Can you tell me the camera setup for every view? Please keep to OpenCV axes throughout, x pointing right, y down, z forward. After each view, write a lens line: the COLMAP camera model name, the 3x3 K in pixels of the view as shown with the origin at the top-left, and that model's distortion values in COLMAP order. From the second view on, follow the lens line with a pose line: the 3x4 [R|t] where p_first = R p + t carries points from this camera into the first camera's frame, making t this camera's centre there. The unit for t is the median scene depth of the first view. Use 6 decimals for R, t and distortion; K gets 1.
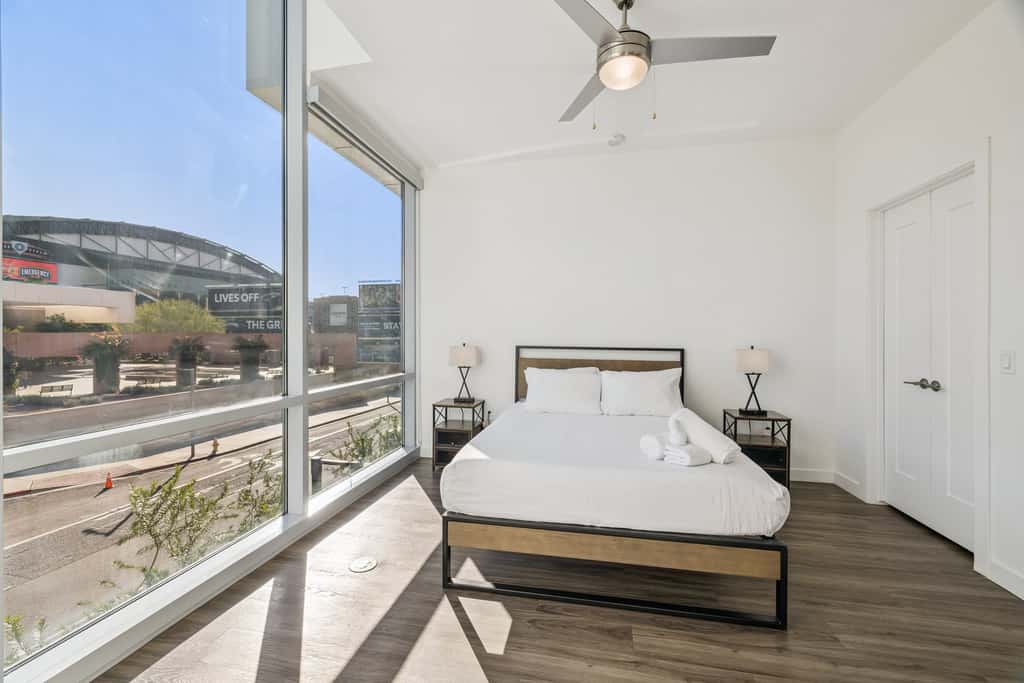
lens RADIAL K [[432.7, 0, 511.4], [0, 432.7, 337.6], [0, 0, 1]] dist [-0.001229, -0.000060]
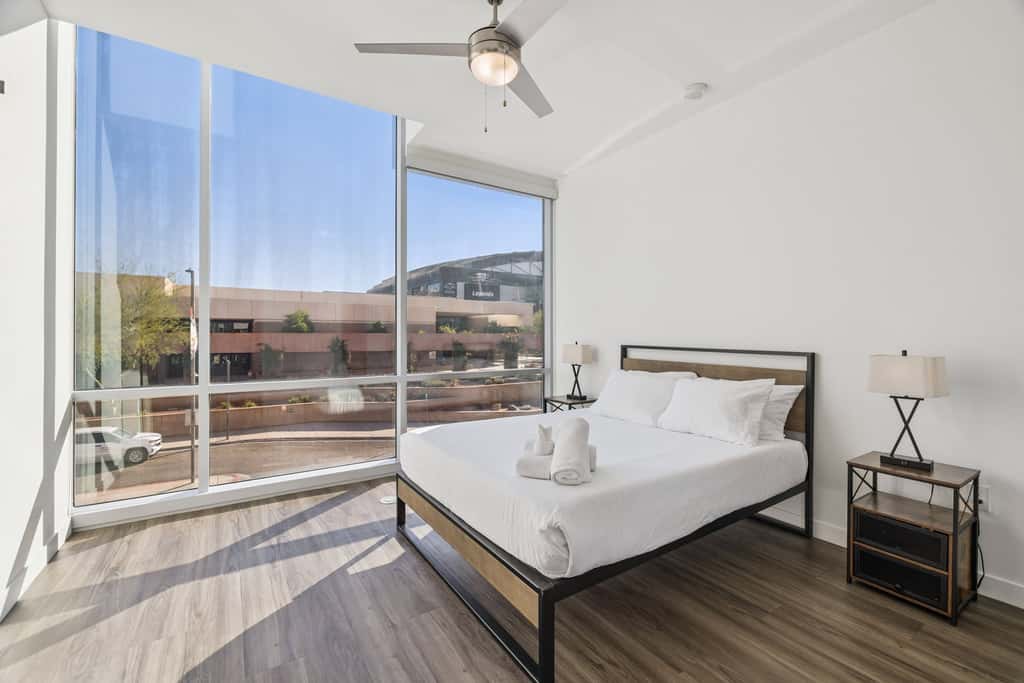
lens RADIAL K [[439.2, 0, 513.2], [0, 439.2, 334.0], [0, 0, 1]] dist [0.000086, -0.000047]
pose [[0.698898, -0.001846, -0.715219, 0.535450], [-0.004705, 0.999963, -0.007179, 0.002766], [0.715206, 0.008383, 0.698863, 0.171240]]
